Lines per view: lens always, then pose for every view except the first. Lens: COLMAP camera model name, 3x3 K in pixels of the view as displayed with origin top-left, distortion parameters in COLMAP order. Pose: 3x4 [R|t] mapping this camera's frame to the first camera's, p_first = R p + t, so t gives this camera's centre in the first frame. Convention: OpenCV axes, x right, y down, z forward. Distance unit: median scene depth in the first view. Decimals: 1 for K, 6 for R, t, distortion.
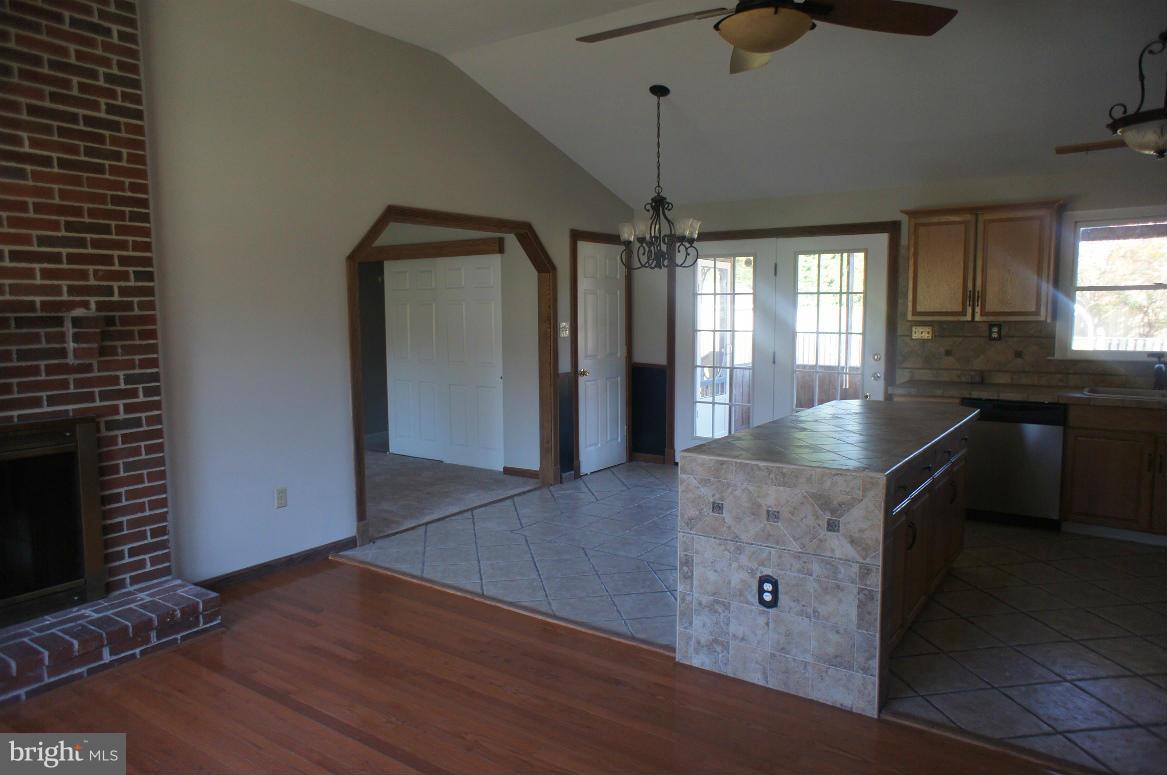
lens RADIAL K [[794.4, 0, 587.7], [0, 794.4, 382.5], [0, 0, 1]] dist [0.011762, 0.014638]
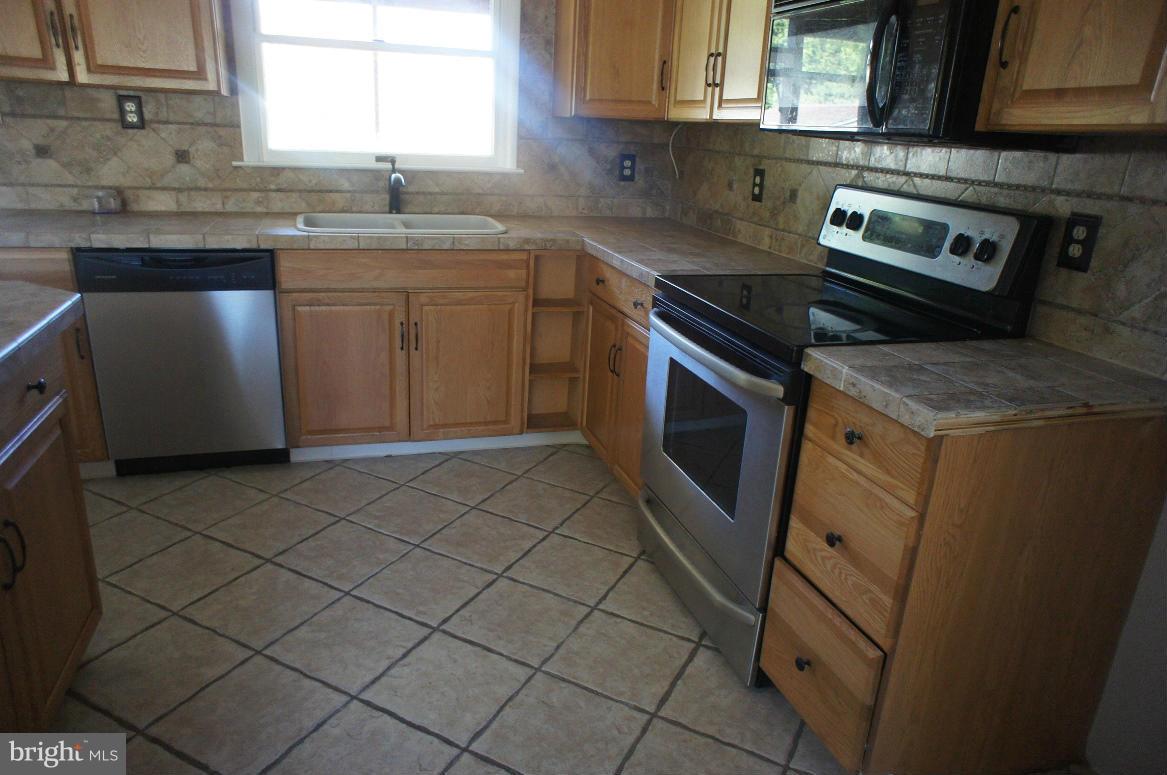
lens RADIAL K [[794.4, 0, 585.6], [0, 794.4, 385.0], [0, 0, 1]] dist [0.011762, 0.014638]
pose [[0.615691, -0.211682, 0.759022, 0.262582], [0.025928, 0.968162, 0.248976, -0.012752], [-0.787561, -0.133613, 0.601578, 0.432876]]
